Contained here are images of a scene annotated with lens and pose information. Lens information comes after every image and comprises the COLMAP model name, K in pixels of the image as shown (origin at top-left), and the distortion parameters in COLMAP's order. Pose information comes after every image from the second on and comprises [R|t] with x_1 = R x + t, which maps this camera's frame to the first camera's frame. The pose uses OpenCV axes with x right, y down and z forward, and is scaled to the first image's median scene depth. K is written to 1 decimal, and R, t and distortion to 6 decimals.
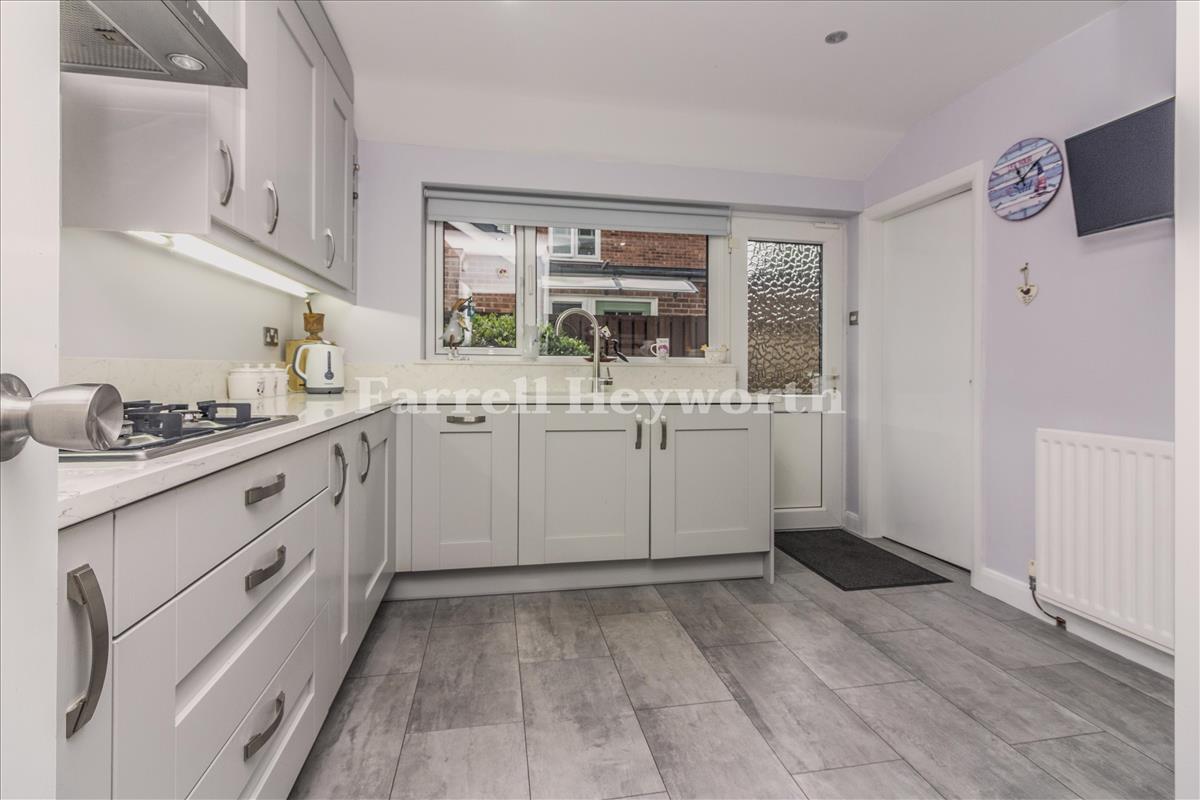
lens RADIAL K [[550.0, 0, 588.8], [0, 550.0, 364.8], [0, 0, 1]] dist [-0.000393, -0.000615]
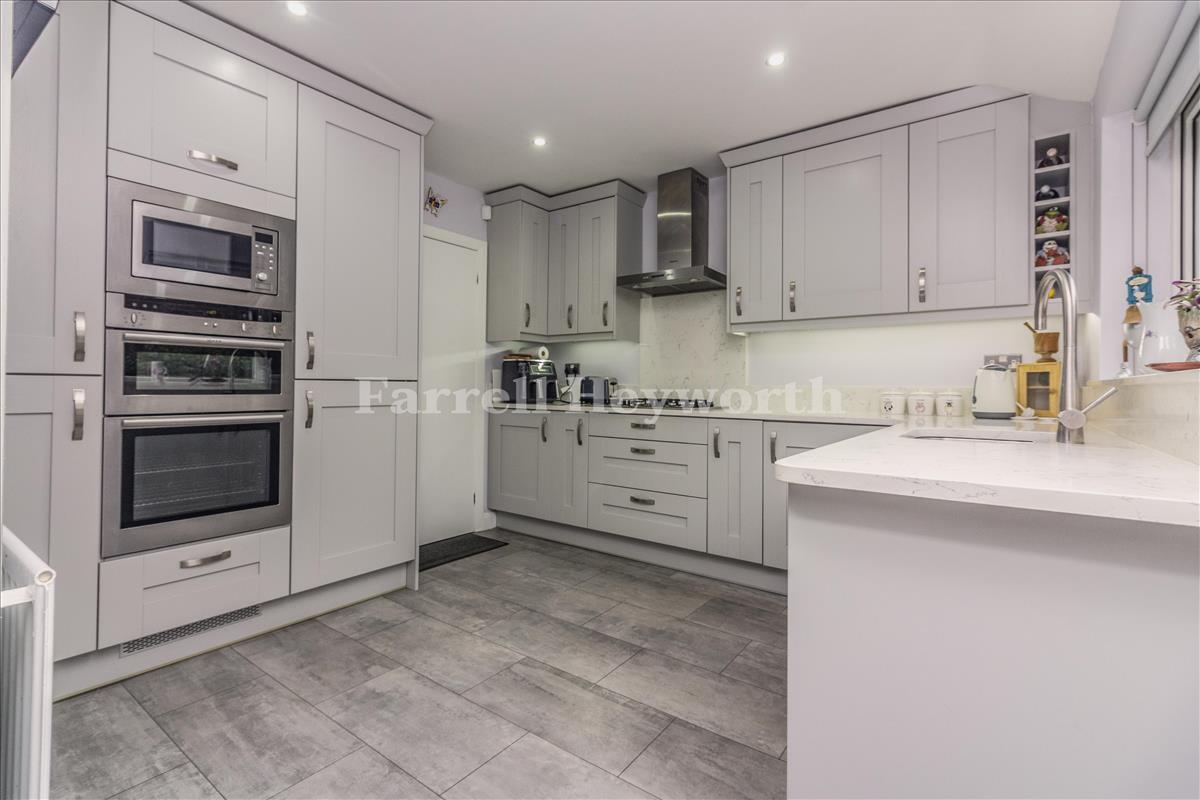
lens RADIAL K [[550.0, 0, 599.3], [0, 550.0, 391.5], [0, 0, 1]] dist [-0.000393, -0.000615]
pose [[-0.721714, -0.009835, -0.692121, 1.020369], [-0.011878, 0.999928, -0.001823, 0.020360], [0.692089, 0.006906, -0.721779, 1.778144]]
